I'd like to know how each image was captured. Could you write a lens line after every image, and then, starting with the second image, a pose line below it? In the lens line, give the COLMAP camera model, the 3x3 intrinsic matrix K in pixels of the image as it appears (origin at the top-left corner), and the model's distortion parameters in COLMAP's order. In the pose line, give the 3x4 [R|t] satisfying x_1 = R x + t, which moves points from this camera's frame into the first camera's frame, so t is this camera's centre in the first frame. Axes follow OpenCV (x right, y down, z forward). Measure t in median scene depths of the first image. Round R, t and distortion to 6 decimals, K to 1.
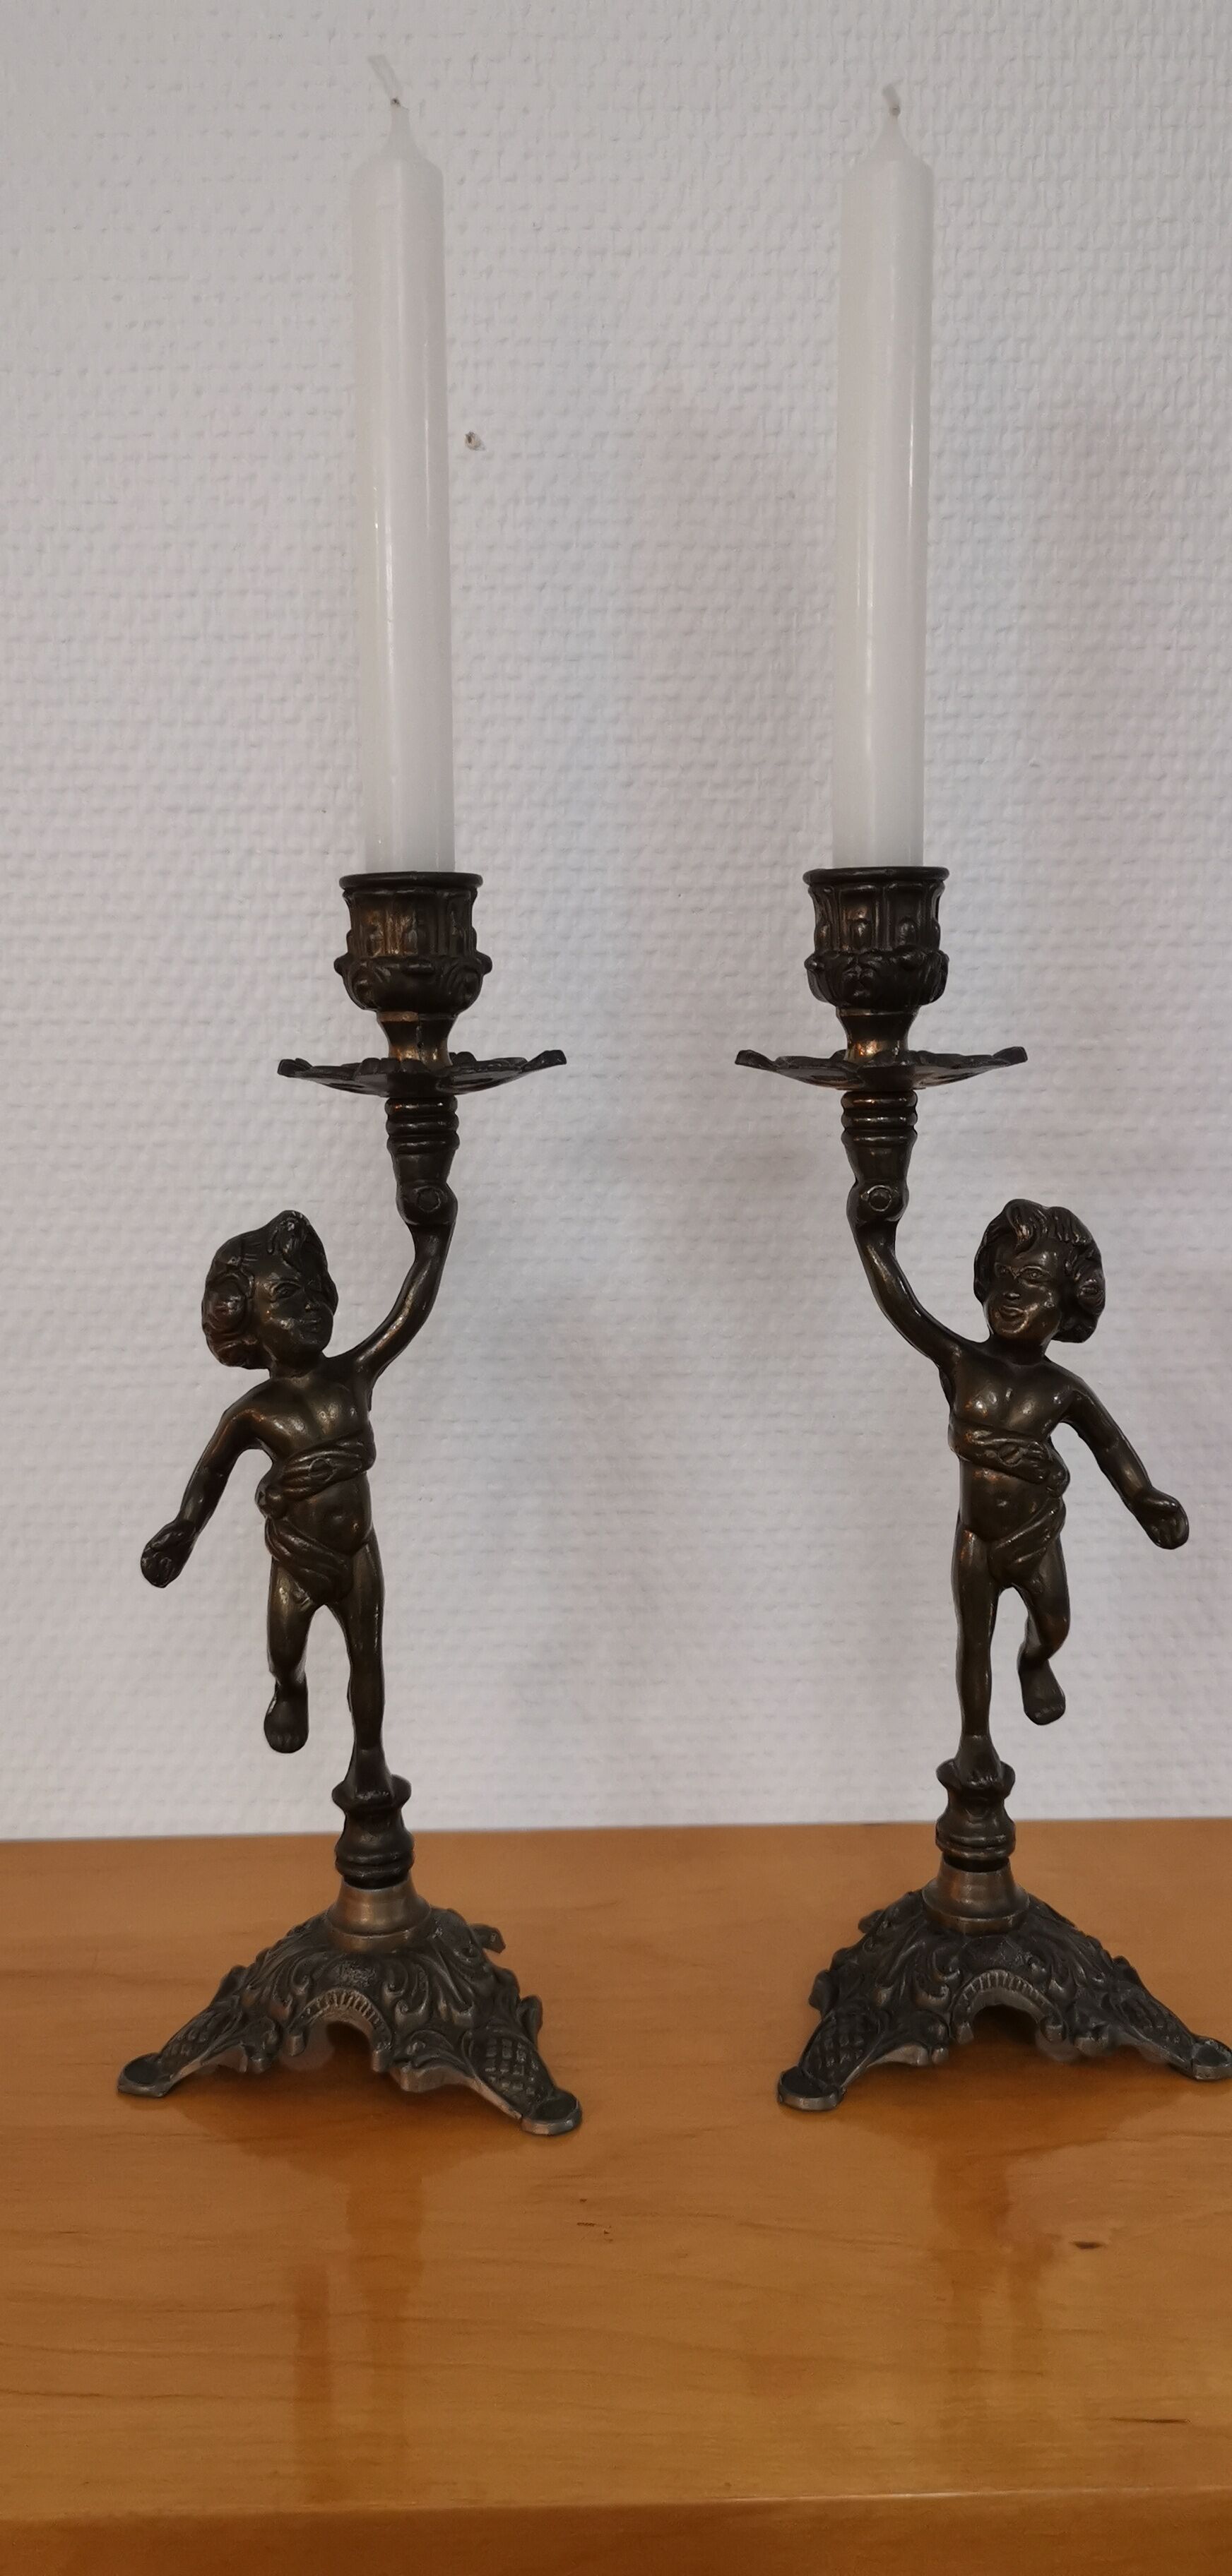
lens RADIAL K [[2027.9, 0, 593.3], [0, 2027.9, 1292.3], [0, 0, 1]] dist [0.045360, -0.072665]
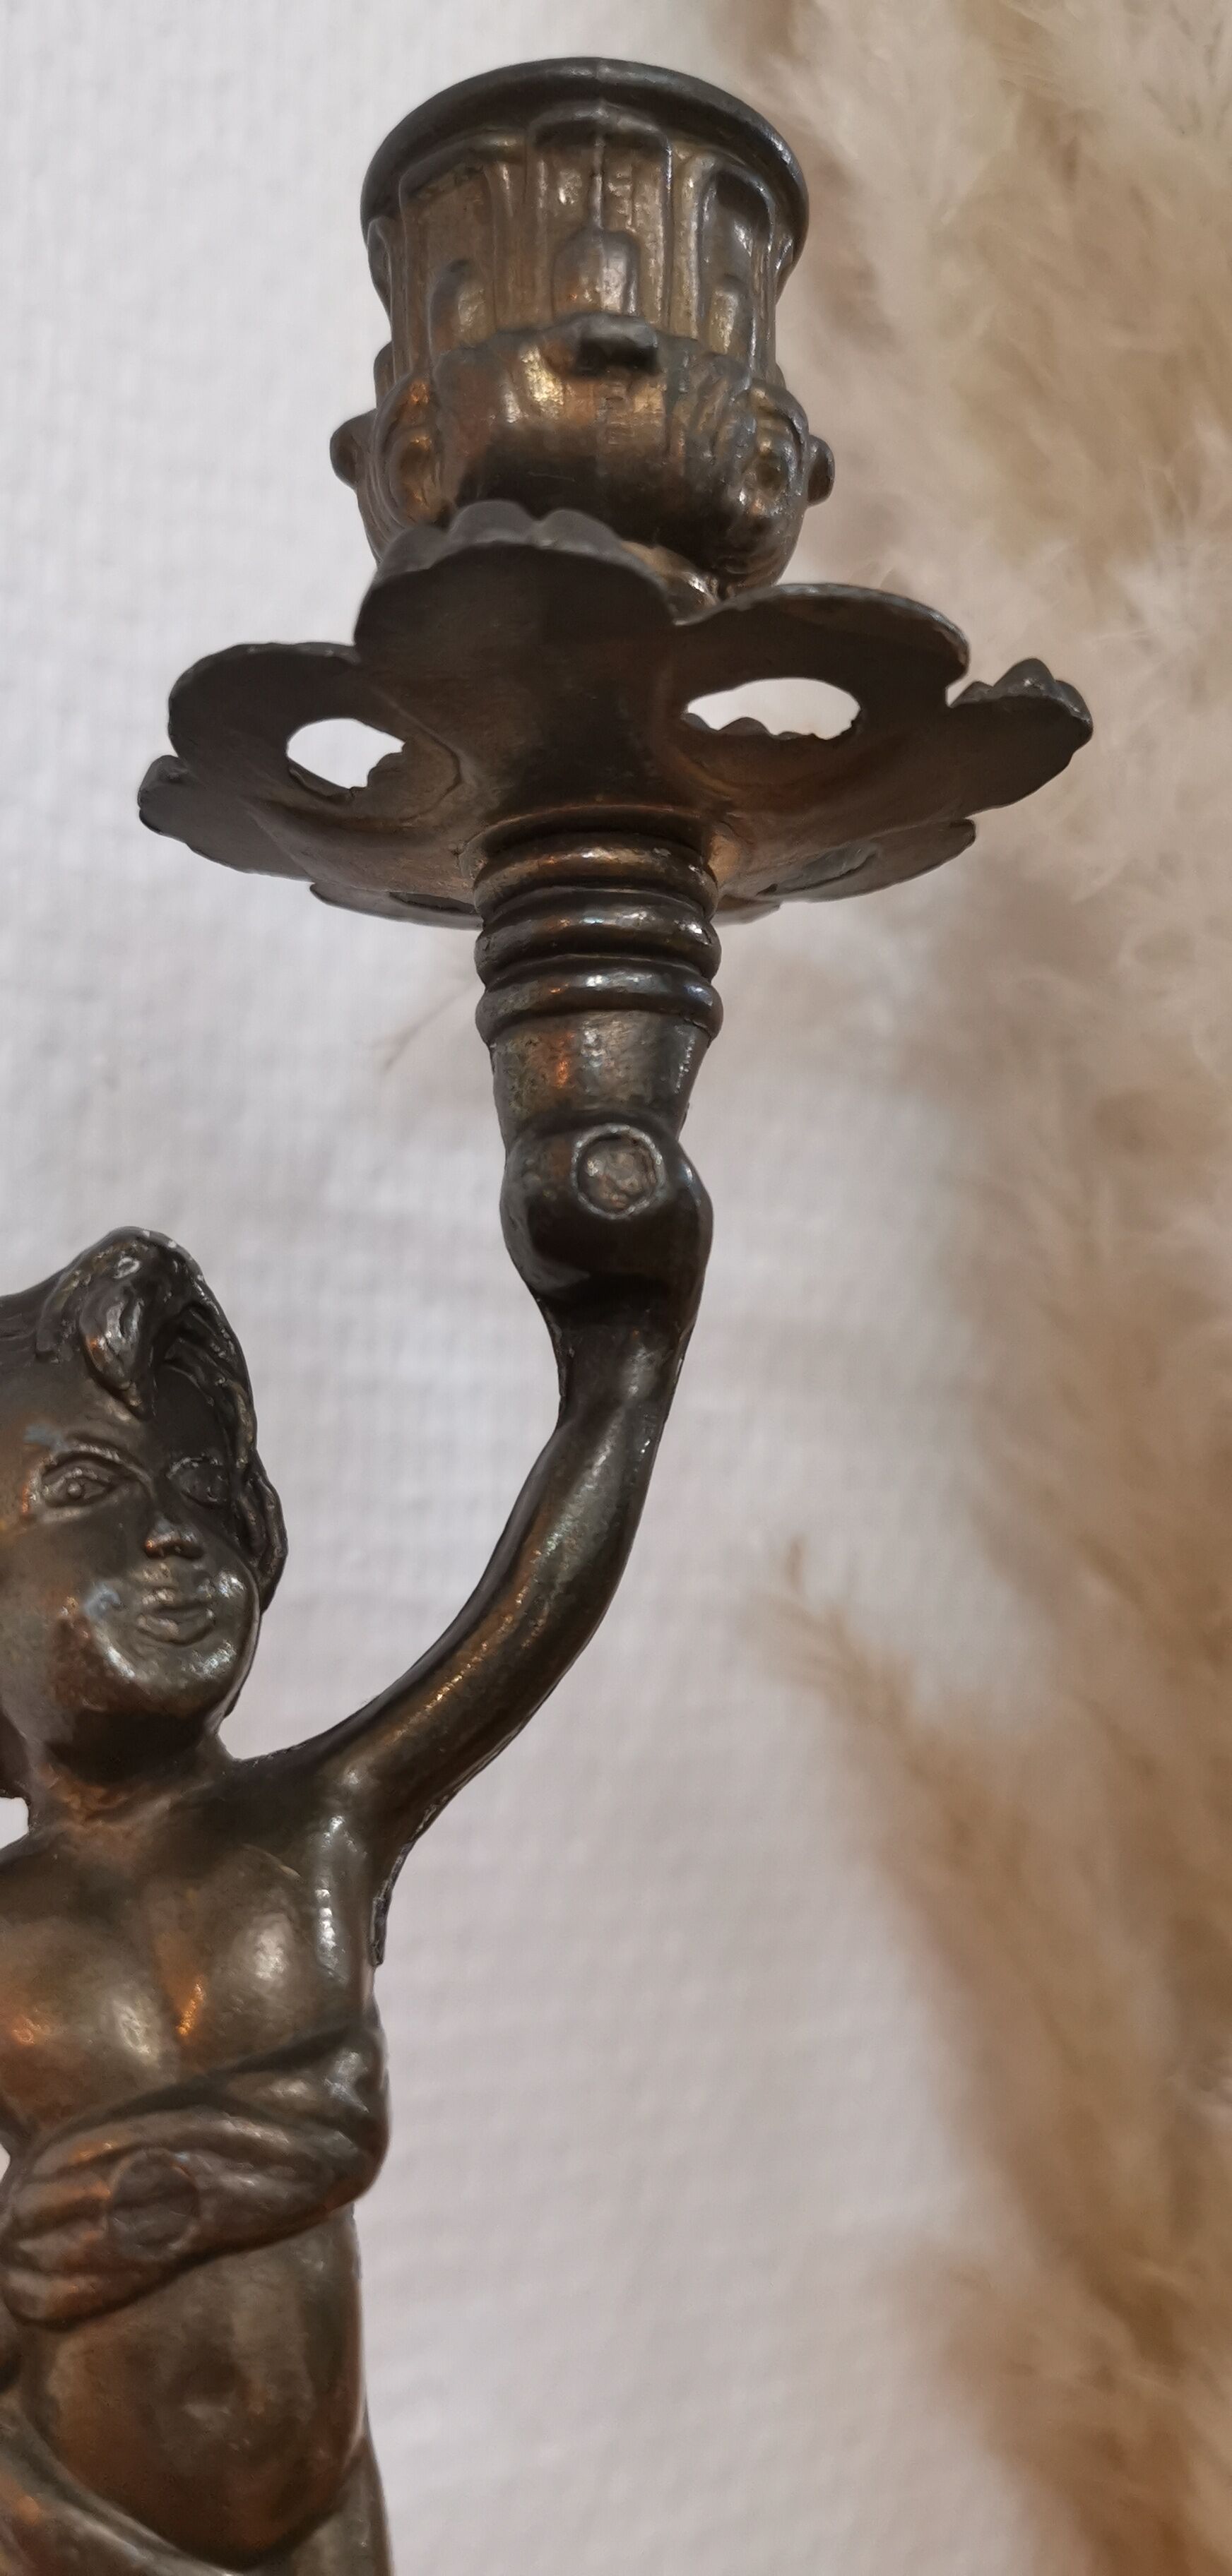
lens RADIAL K [[2112.1, 0, 616.0], [0, 2112.1, 1288.0], [0, 0, 1]] dist [0.004129, -0.066506]
pose [[0.998429, 0.004095, -0.055874, -0.061932], [-0.020570, 0.954463, -0.297619, 0.054294], [0.052111, 0.298301, 0.953048, 0.694831]]
